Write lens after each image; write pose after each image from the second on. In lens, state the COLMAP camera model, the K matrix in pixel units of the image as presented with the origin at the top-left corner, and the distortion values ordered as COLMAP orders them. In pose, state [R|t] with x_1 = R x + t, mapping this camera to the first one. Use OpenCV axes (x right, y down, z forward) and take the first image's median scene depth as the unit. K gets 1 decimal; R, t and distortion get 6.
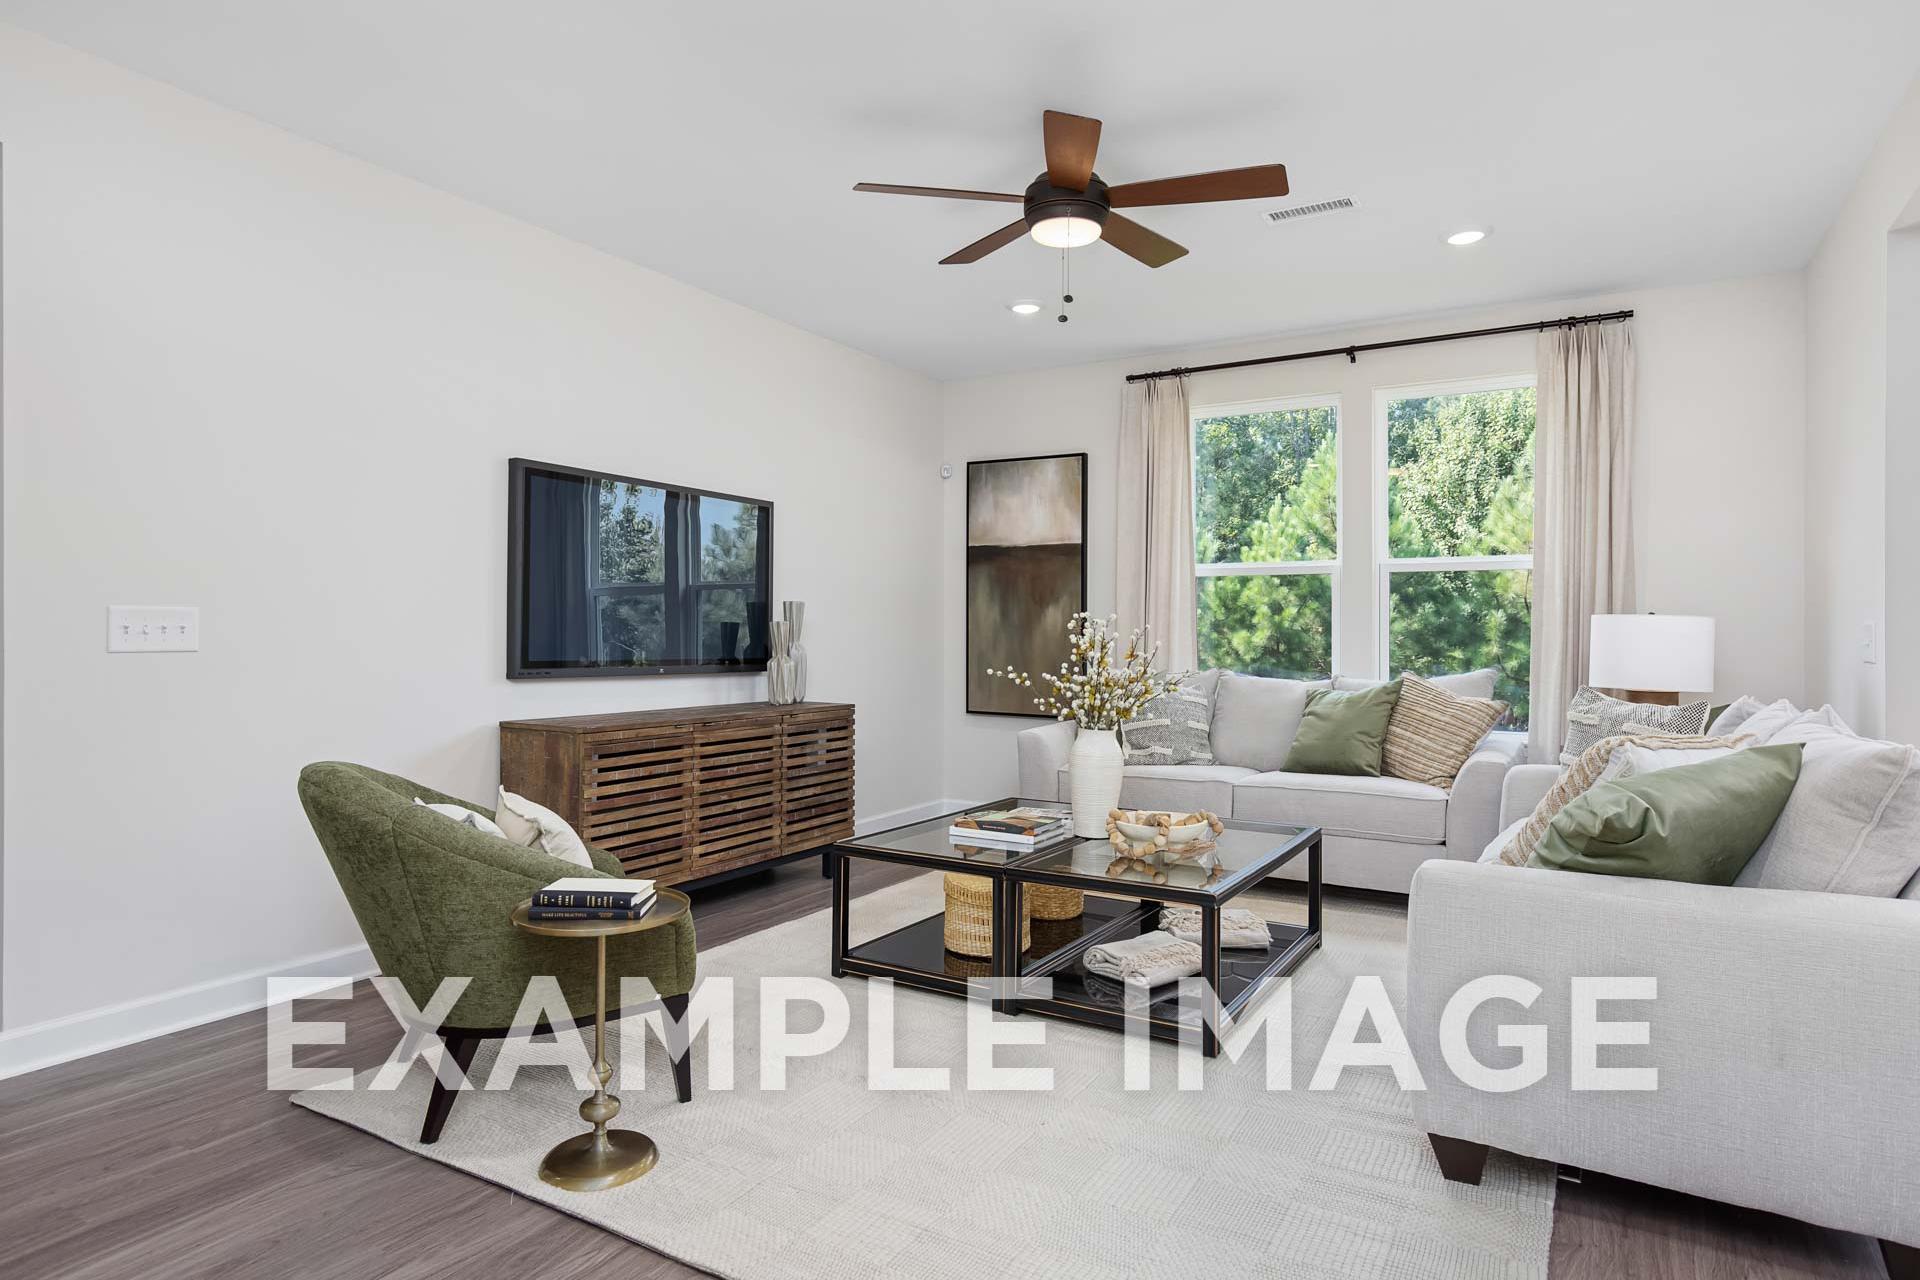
lens RADIAL K [[1069.1, 0, 981.5], [0, 1069.1, 632.1], [0, 0, 1]] dist [0.002910, -0.000094]
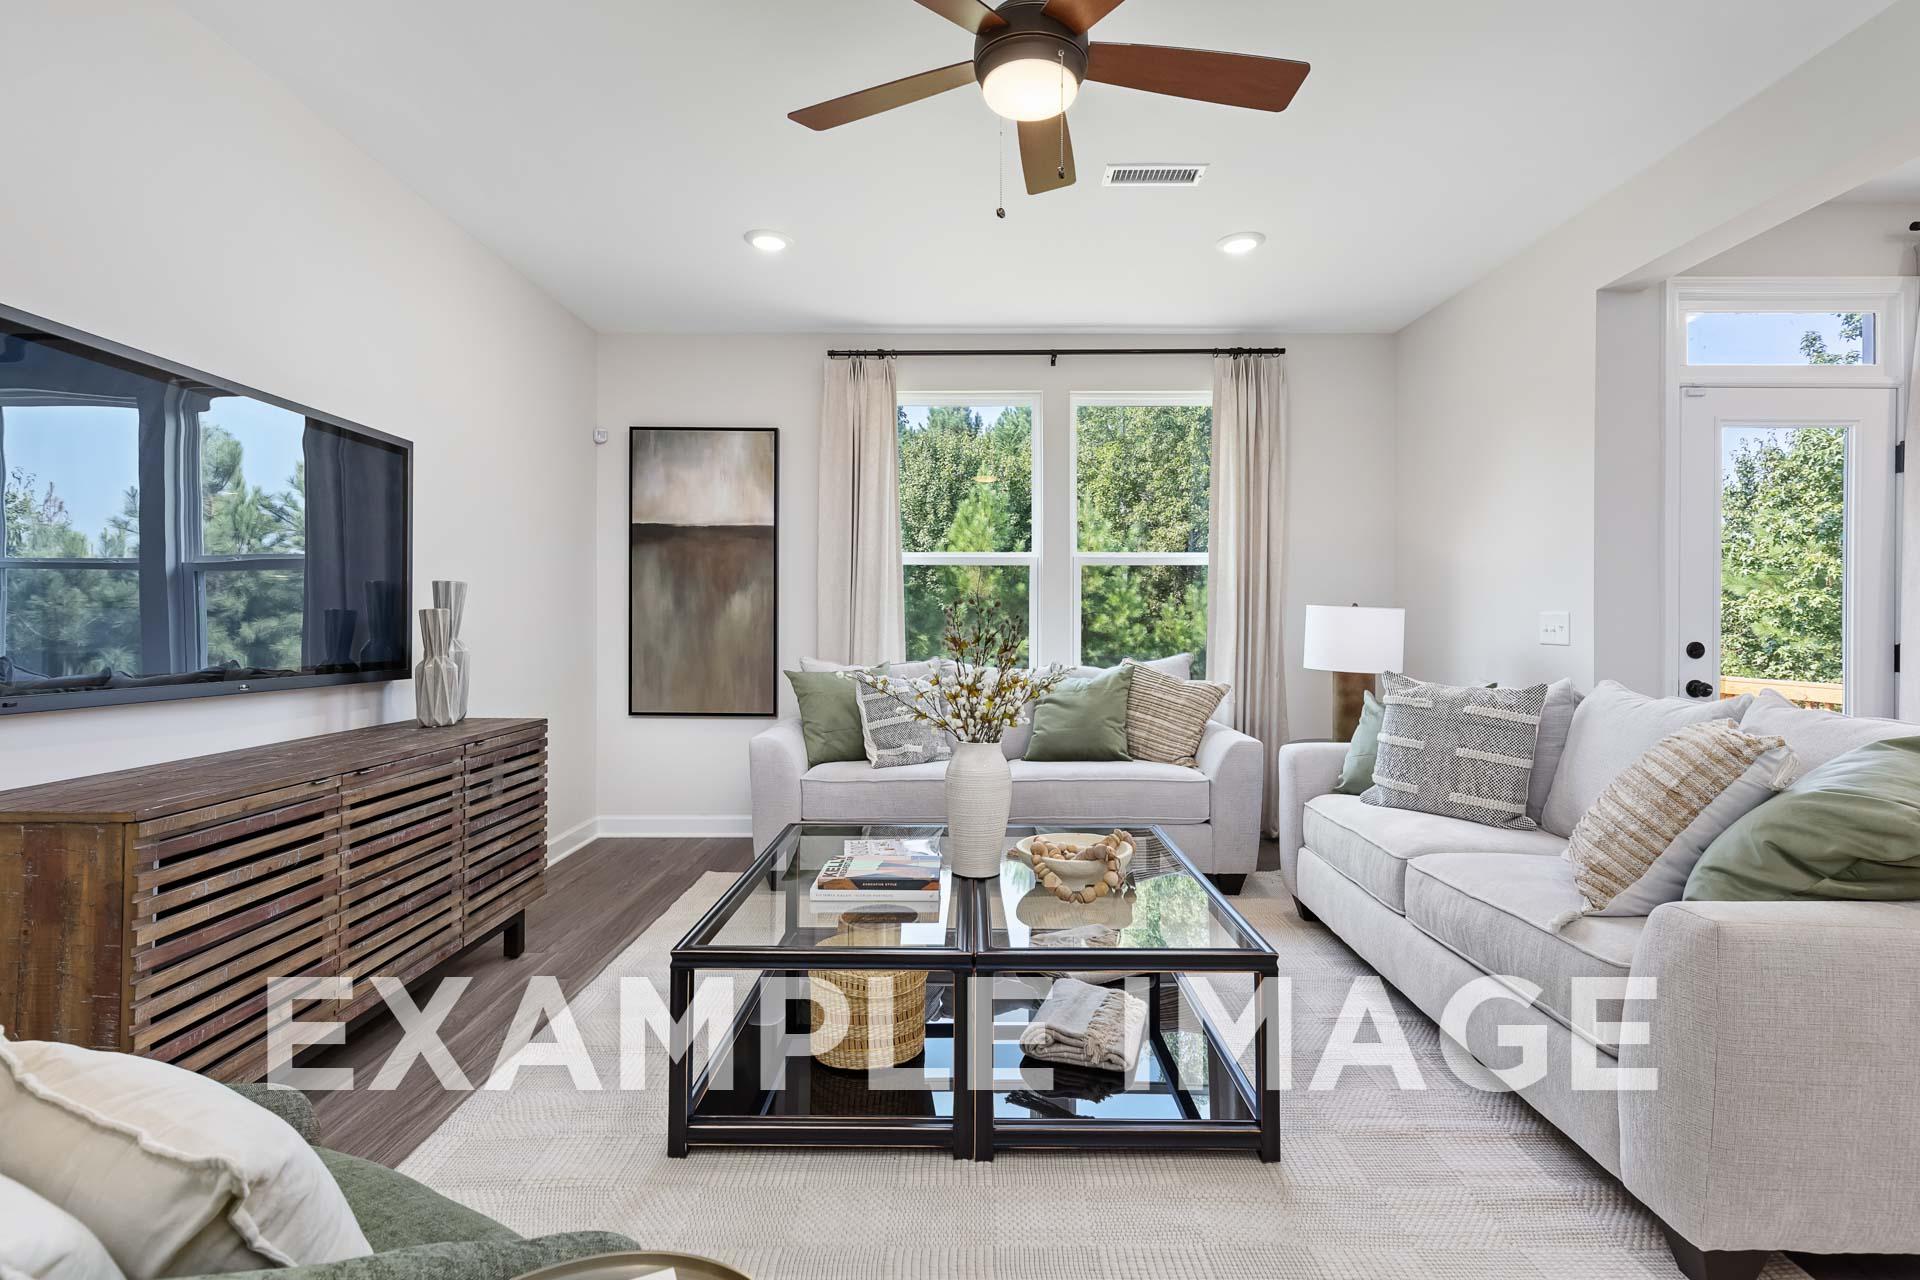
lens RADIAL K [[876.5, 0, 959.0], [0, 876.5, 616.7], [0, 0, 1]] dist [0.004653, -0.000930]
pose [[0.865988, -0.001822, 0.500061, -0.191166], [0.003658, 0.999990, -0.002691, -0.002146], [-0.500051, 0.004160, 0.865986, 0.342601]]
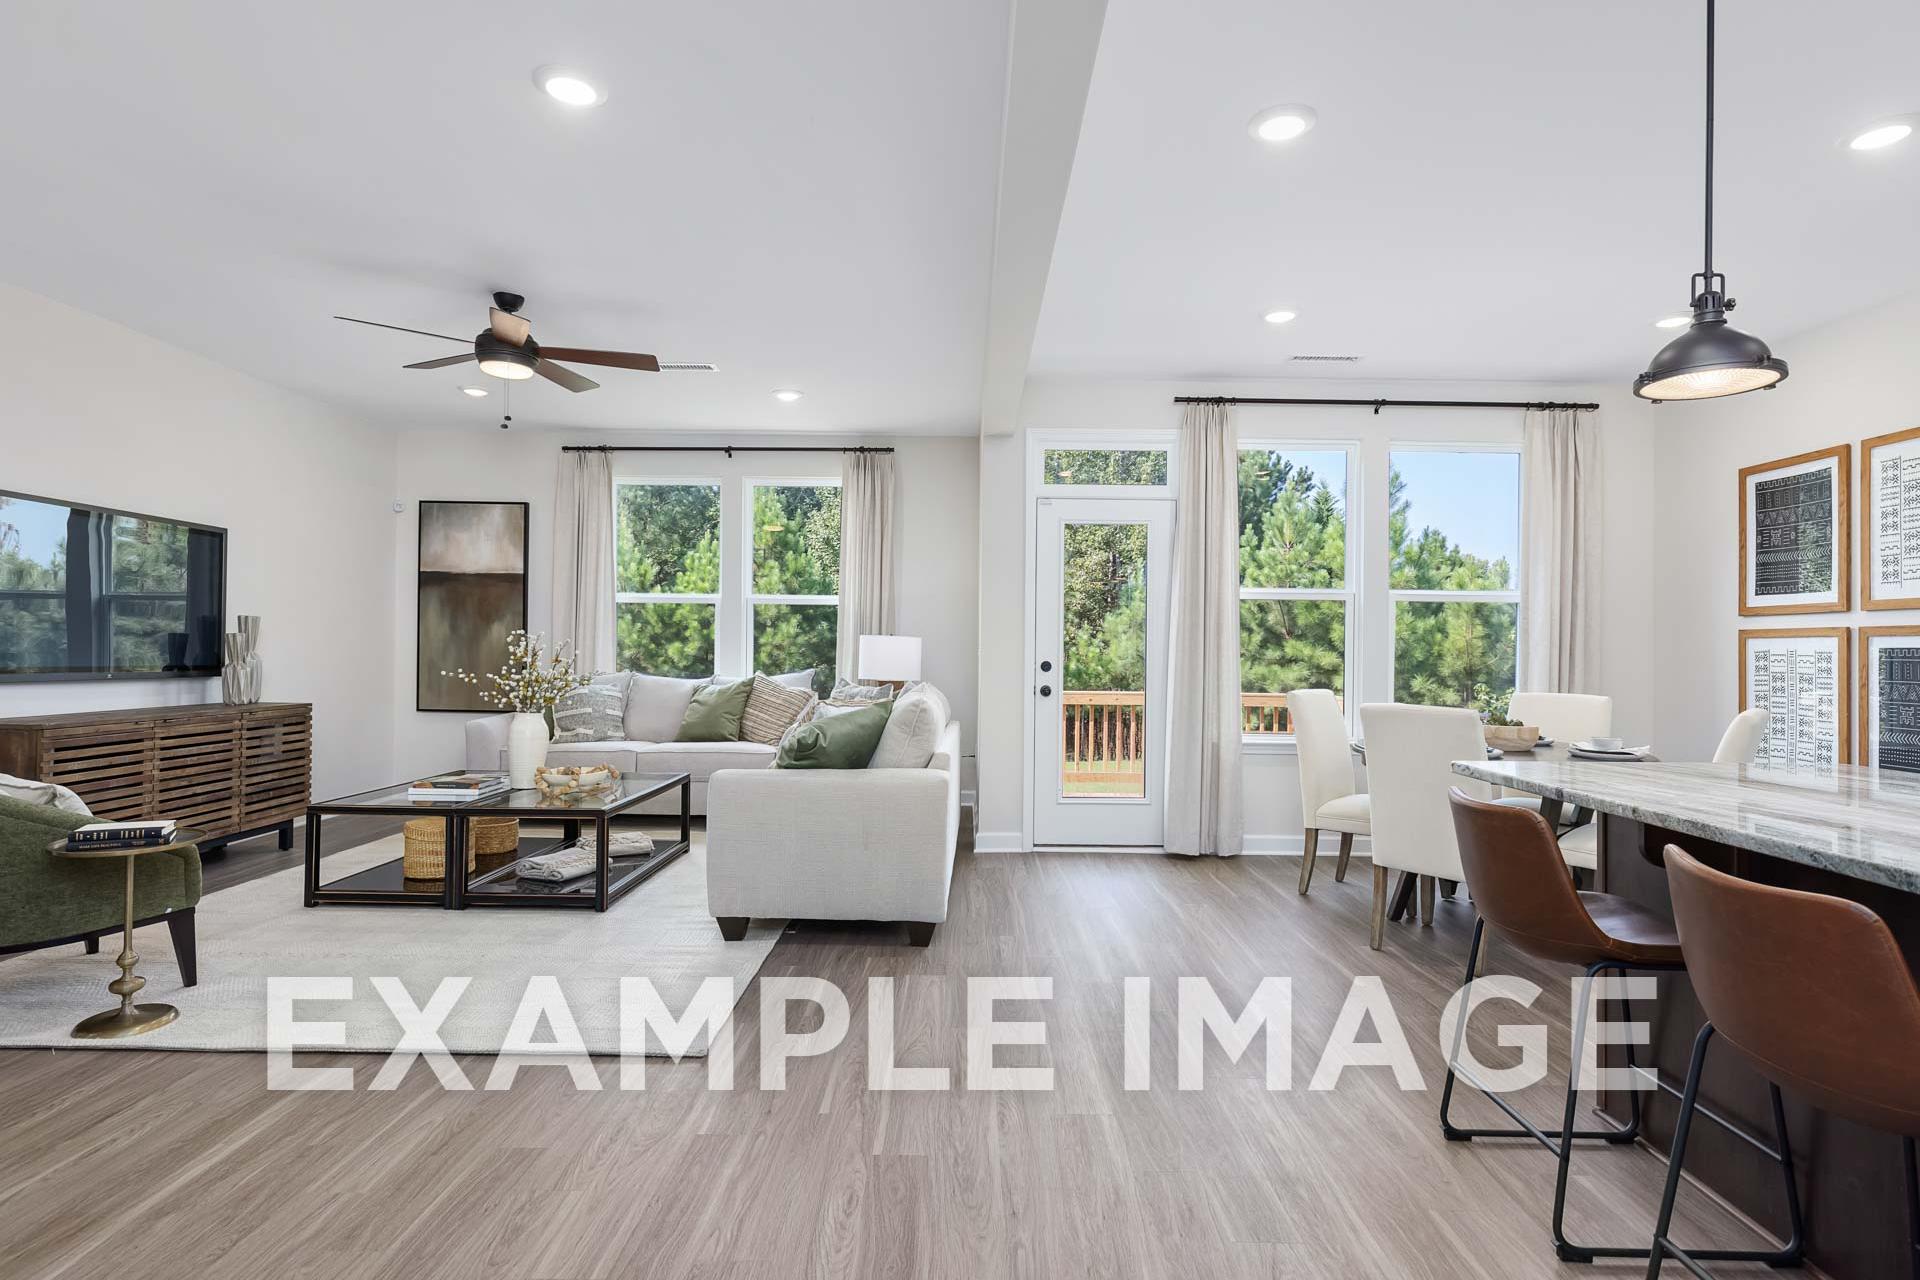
lens RADIAL K [[947.9, 0, 960.0], [0, 947.9, 640.0], [0, 0, 1]] dist [-0.002526, 0.000477]
pose [[0.869670, 0.007471, 0.493577, -0.012735], [-0.005623, 0.999971, -0.005228, -0.001696], [-0.493602, 0.001771, 0.869686, -0.300528]]
